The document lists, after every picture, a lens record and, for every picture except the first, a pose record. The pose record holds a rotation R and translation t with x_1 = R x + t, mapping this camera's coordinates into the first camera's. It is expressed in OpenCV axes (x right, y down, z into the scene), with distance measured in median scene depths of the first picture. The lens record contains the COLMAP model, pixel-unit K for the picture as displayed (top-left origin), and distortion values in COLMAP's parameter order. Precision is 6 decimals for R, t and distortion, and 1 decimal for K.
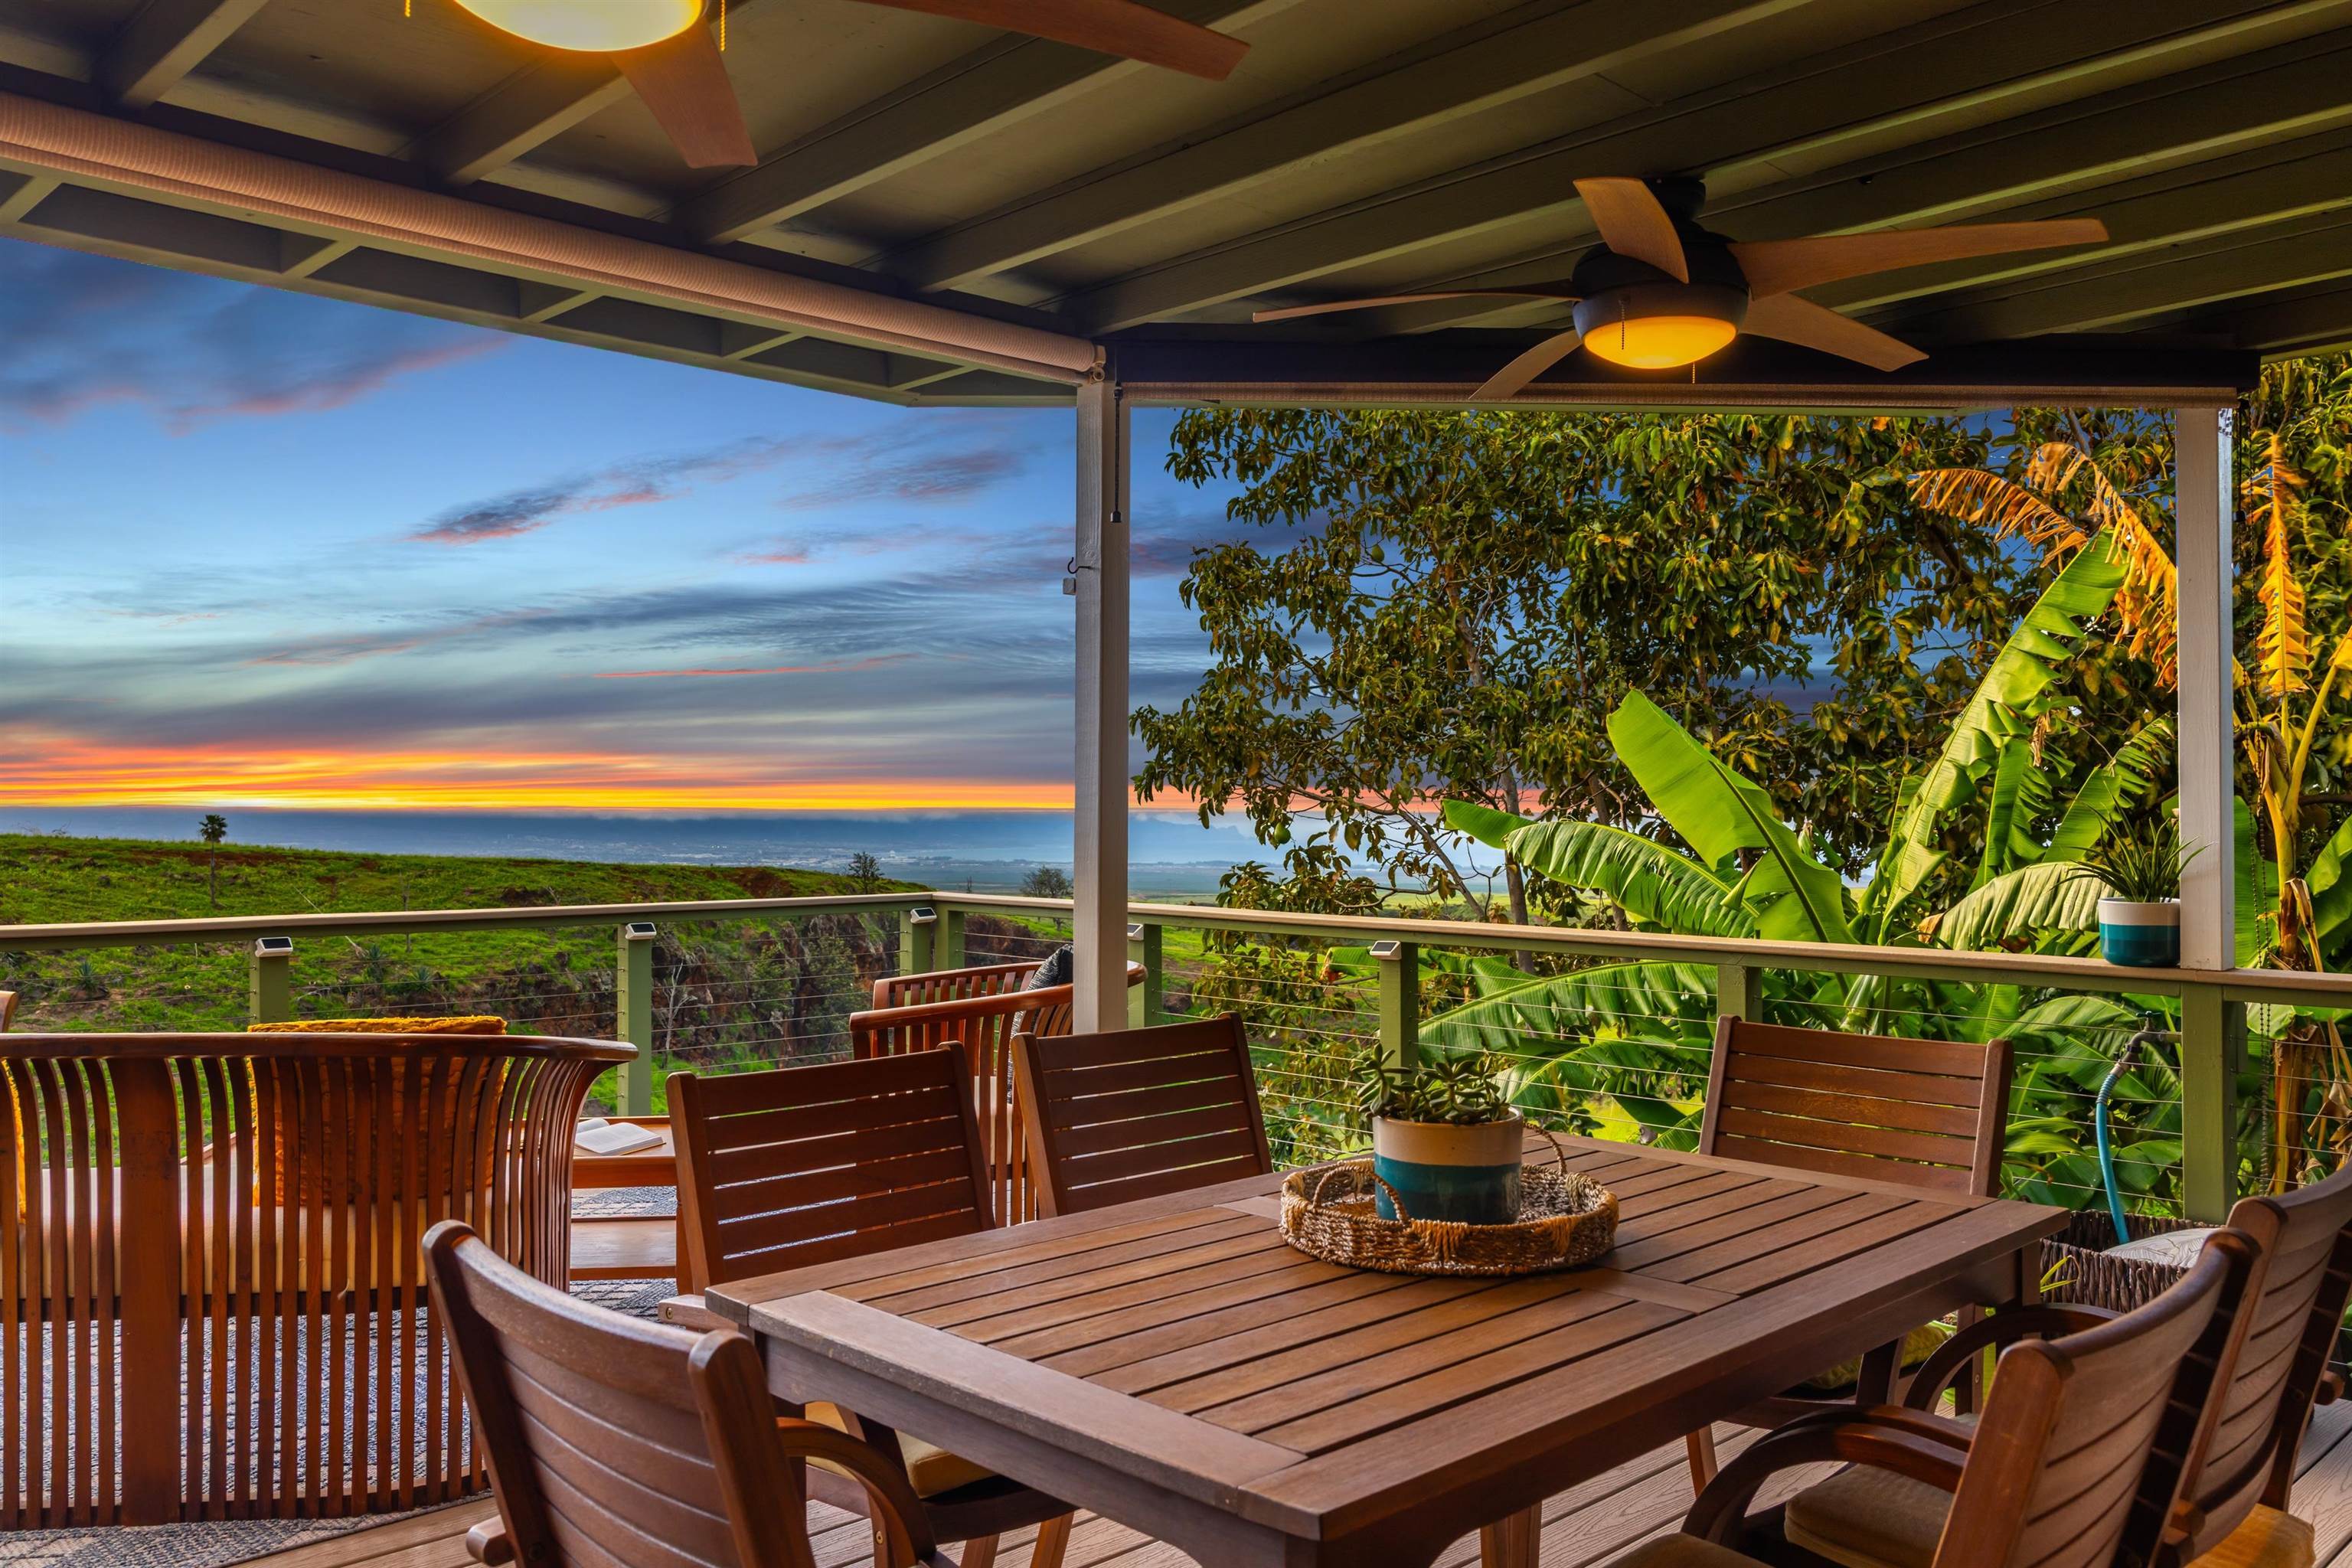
lens RADIAL K [[1821.7, 0, 1201.2], [0, 1821.7, 798.8], [0, 0, 1]] dist [0.004871, -0.001538]
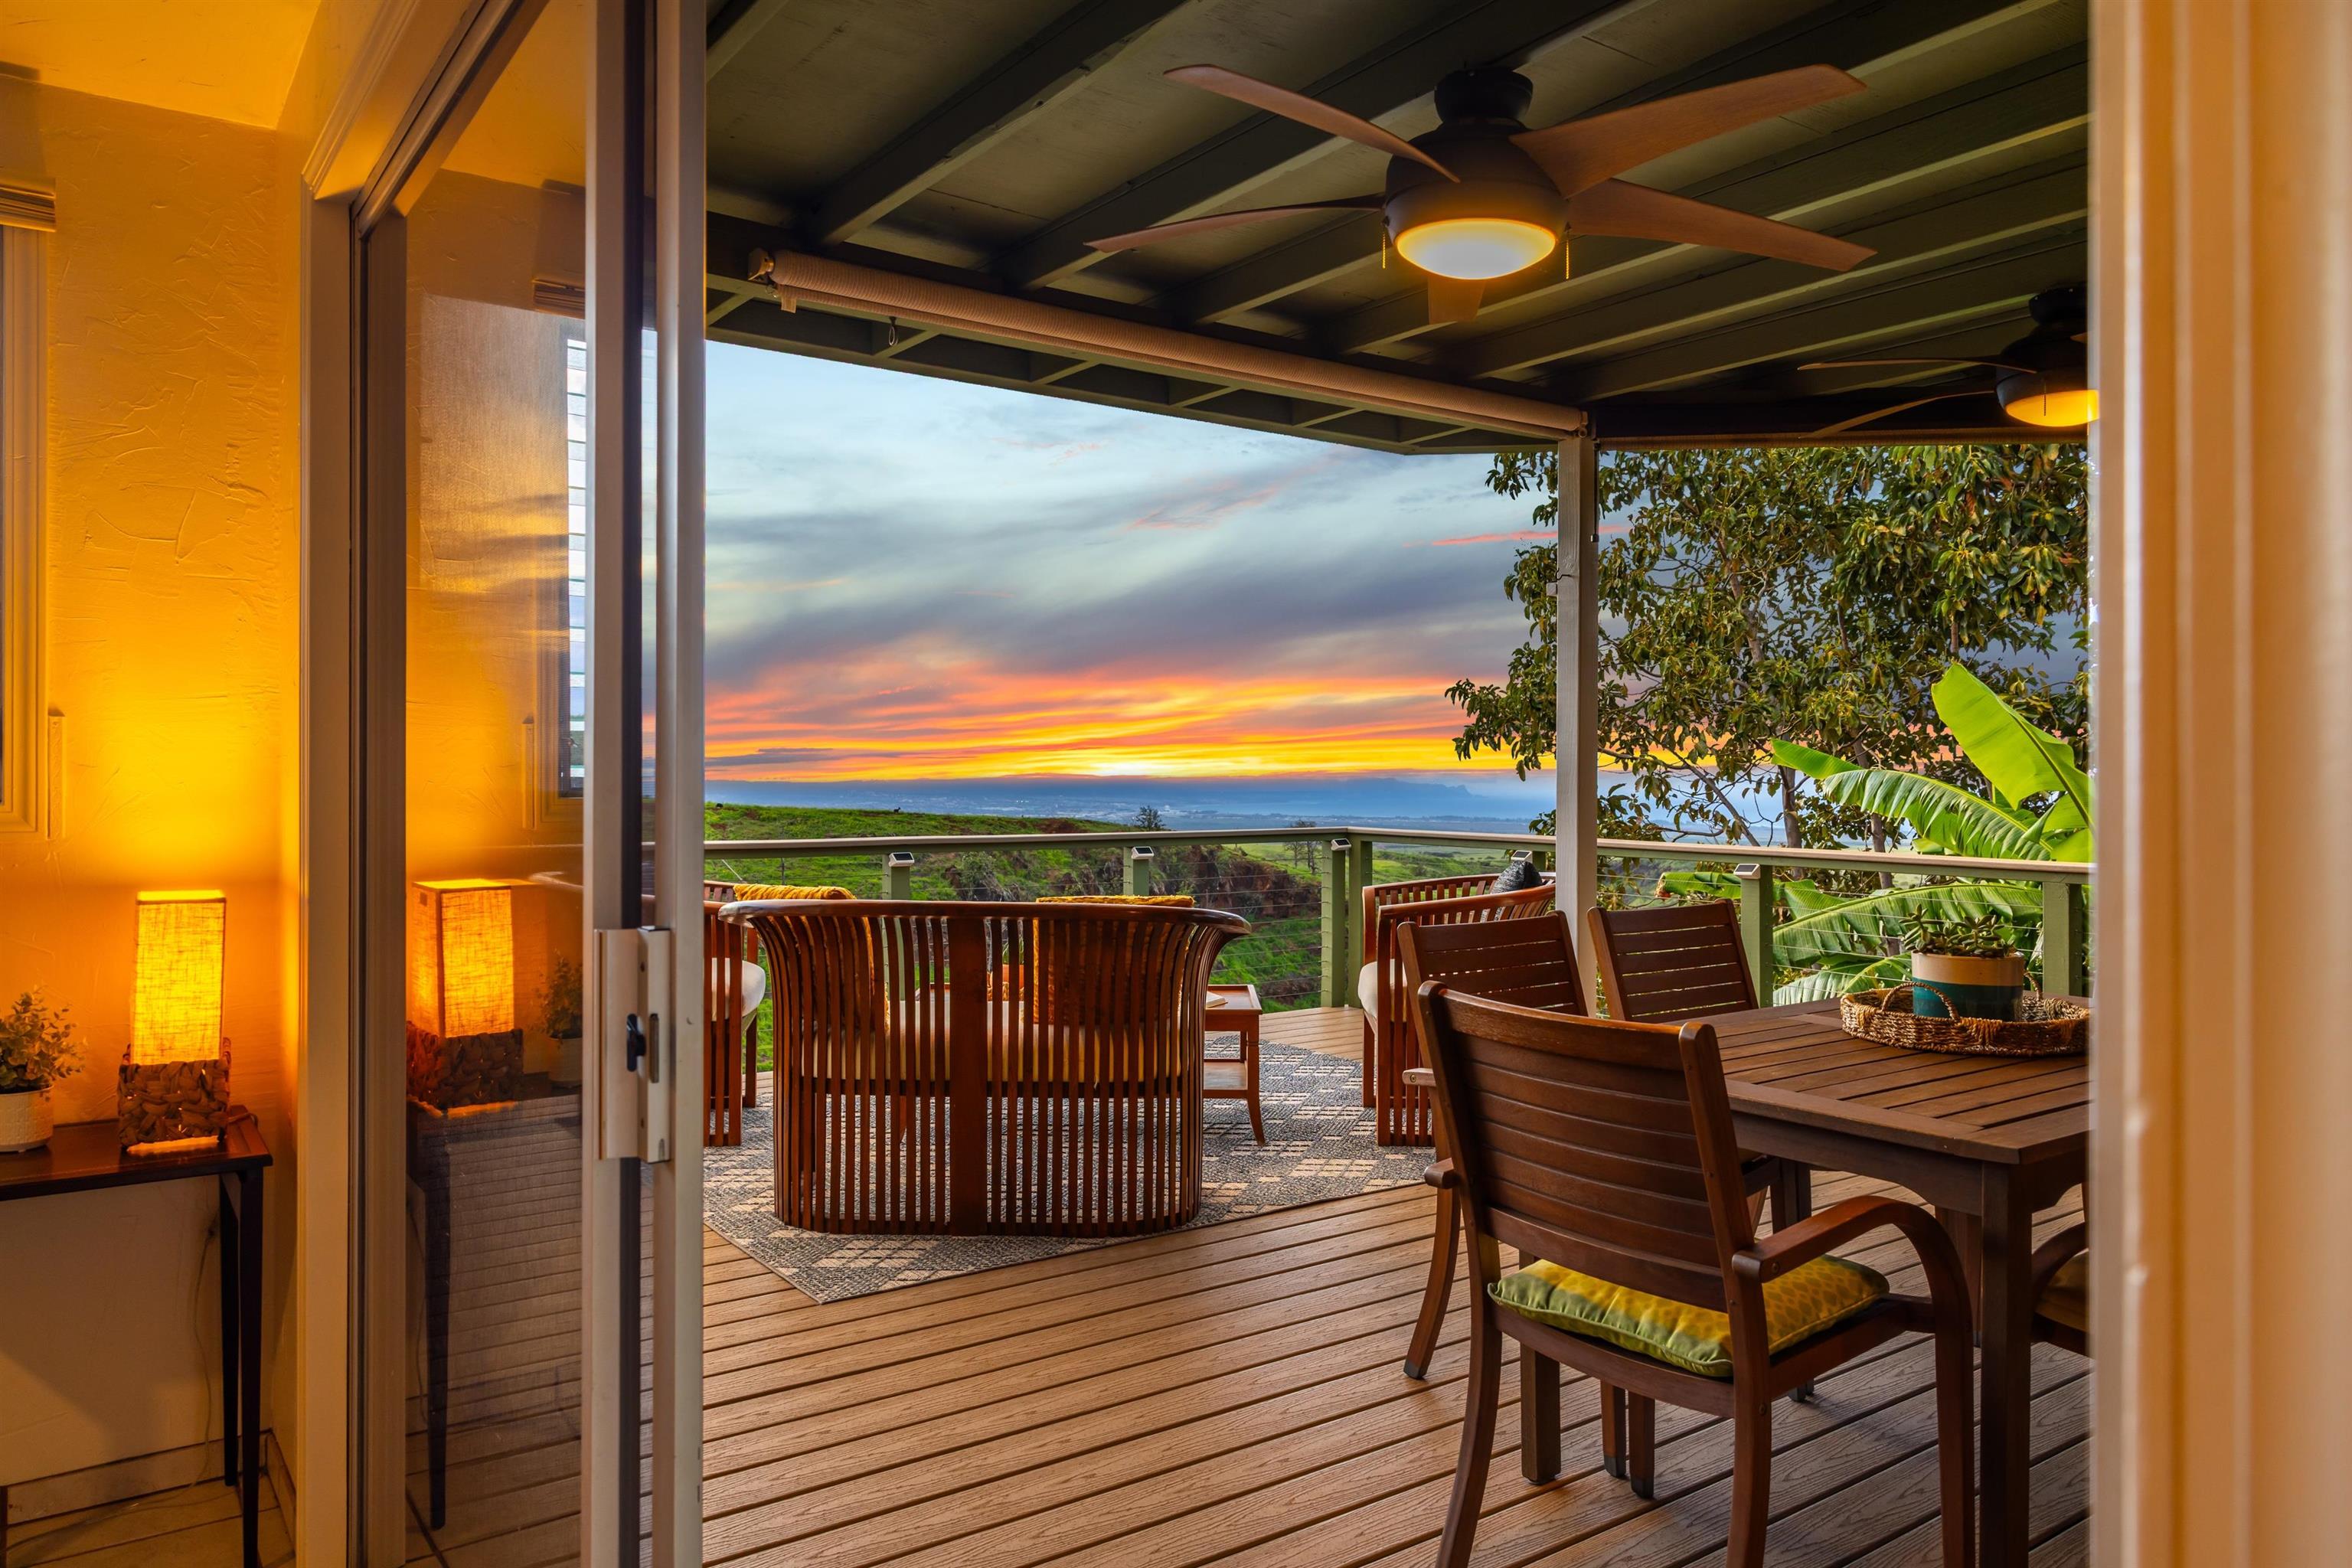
lens RADIAL K [[1581.0, 0, 1217.2], [0, 1581.0, 754.7], [0, 0, 1]] dist [0.005897, -0.004391]
pose [[0.990832, 0.000227, -0.135103, -0.057707], [-0.000767, 0.999992, -0.003950, 0.003738], [0.135101, 0.004017, 0.990824, -0.068510]]
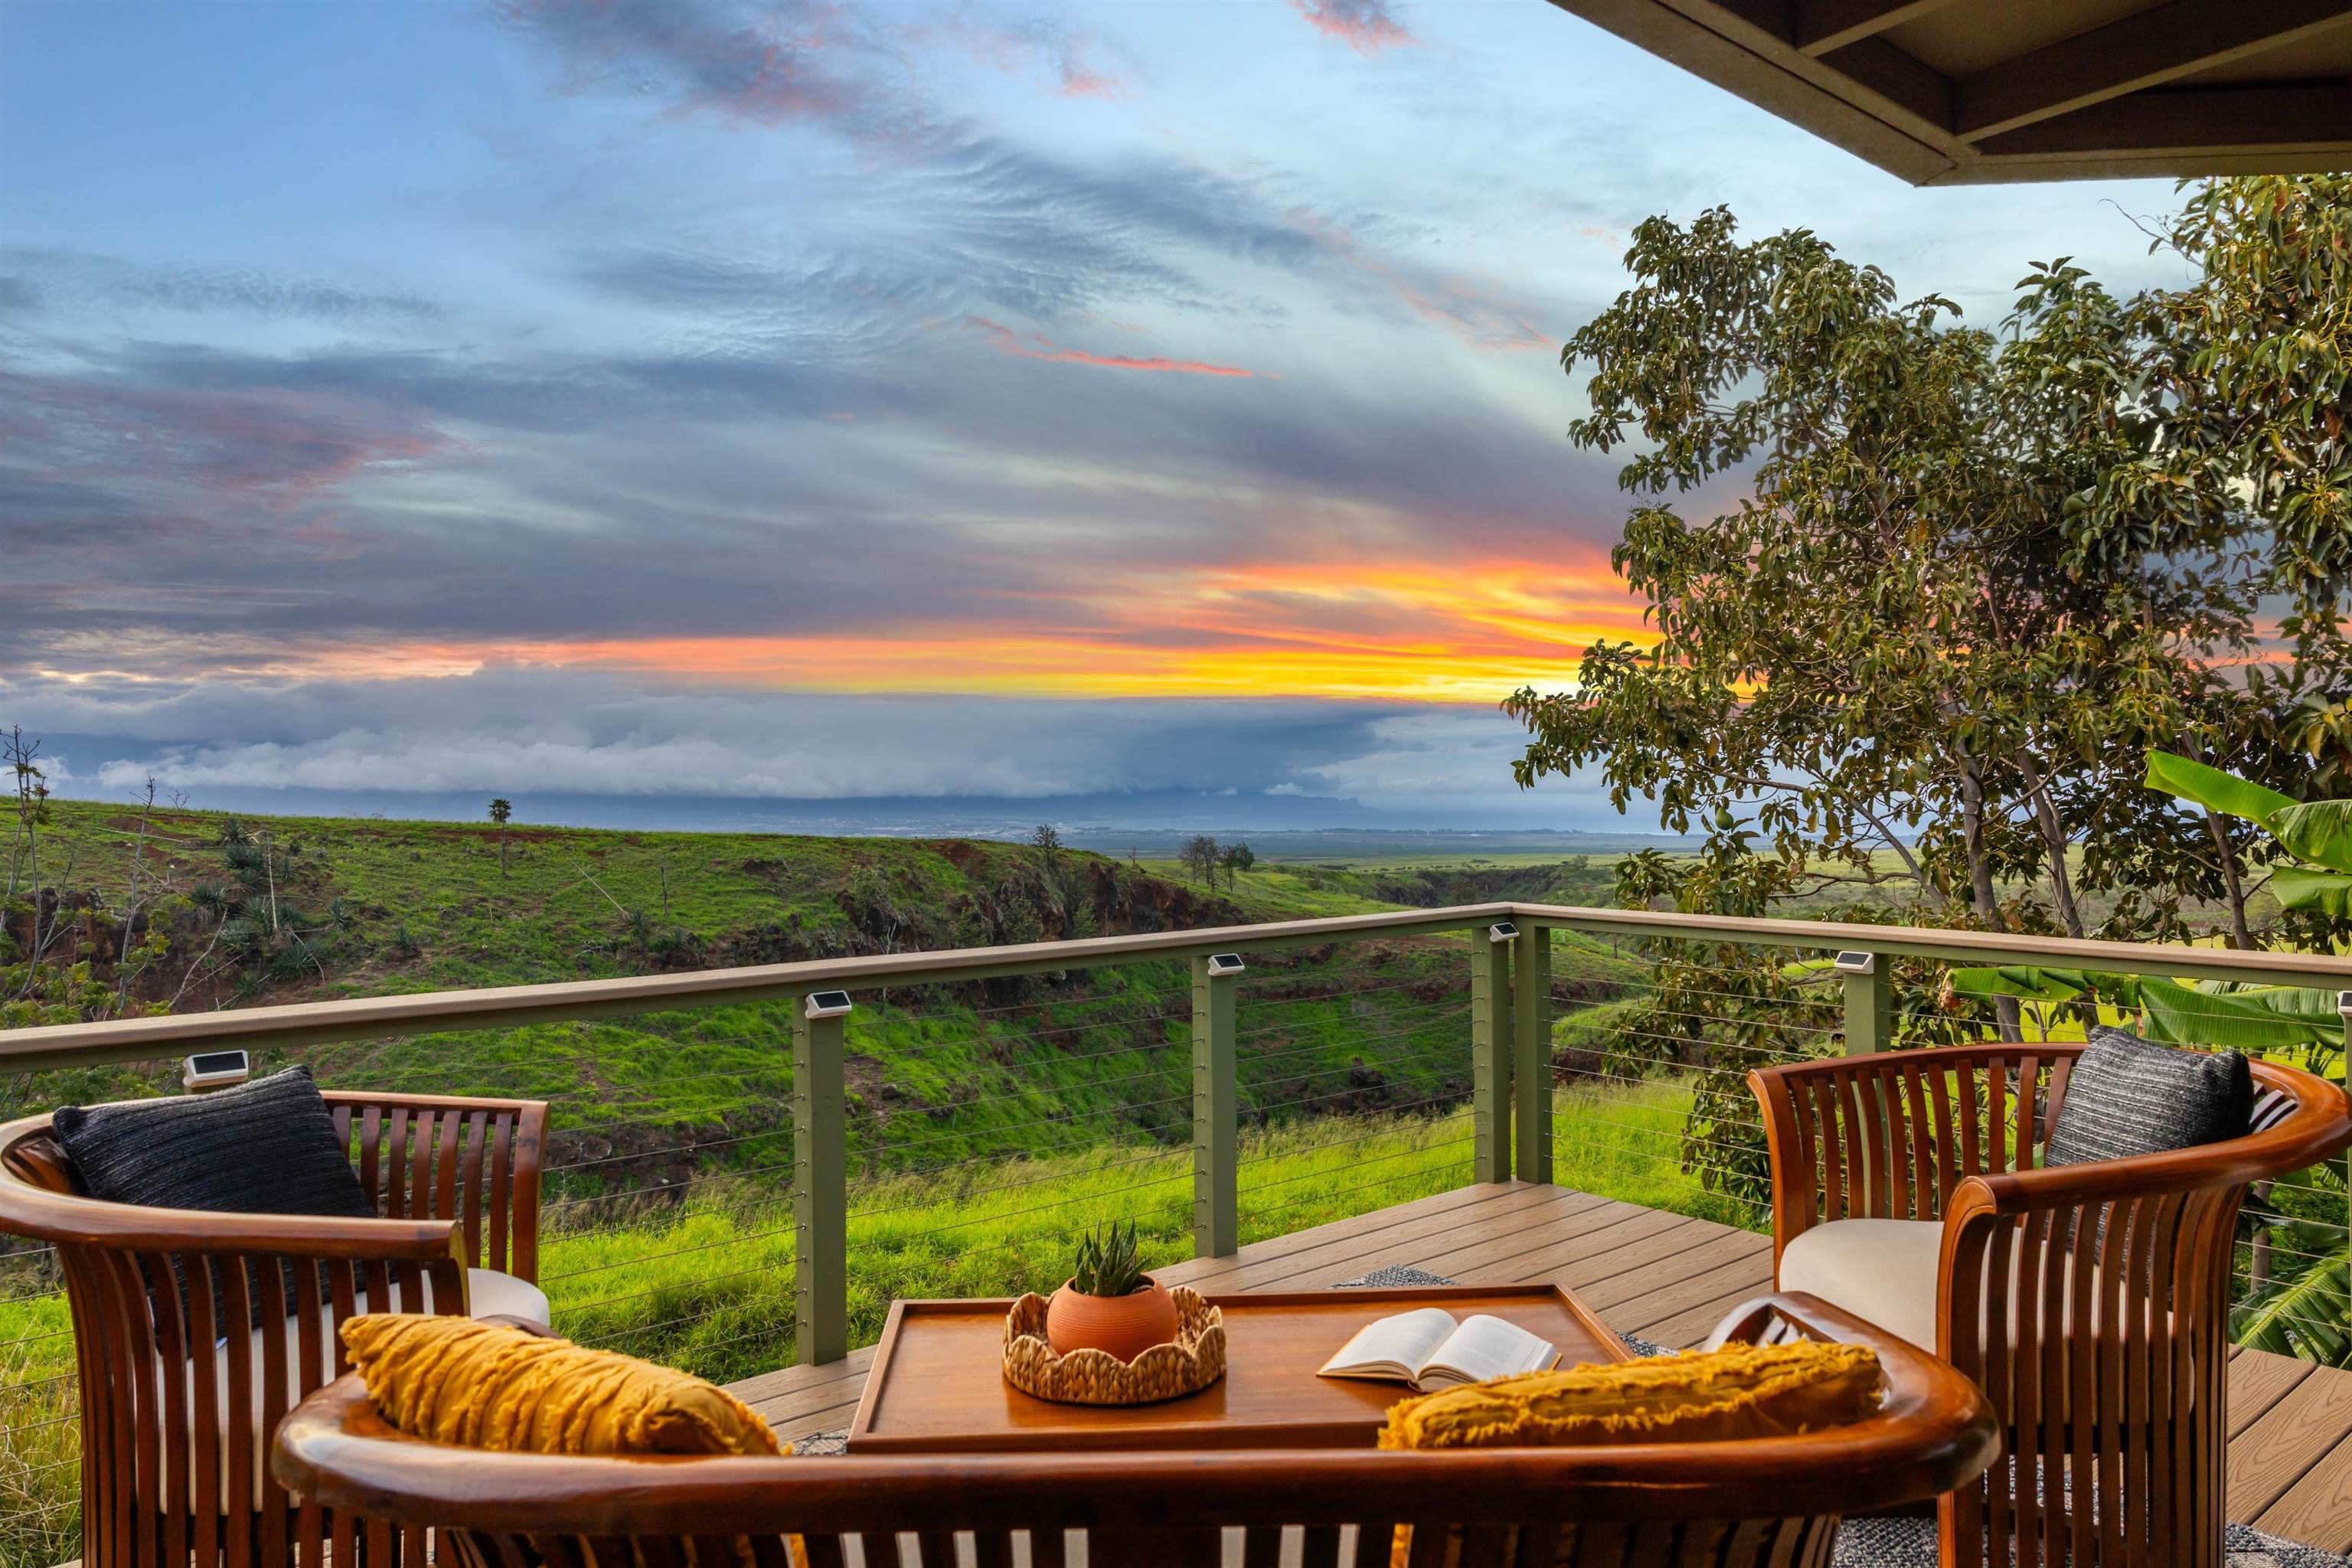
lens RADIAL K [[1581.0, 0, 1210.9], [0, 1581.0, 774.7], [0, 0, 1]] dist [0.005897, -0.004391]
pose [[0.997360, -0.012771, -0.071481, -0.151016], [0.012752, 0.999918, -0.000721, -0.005751], [0.071484, -0.000192, 0.997442, 0.178698]]
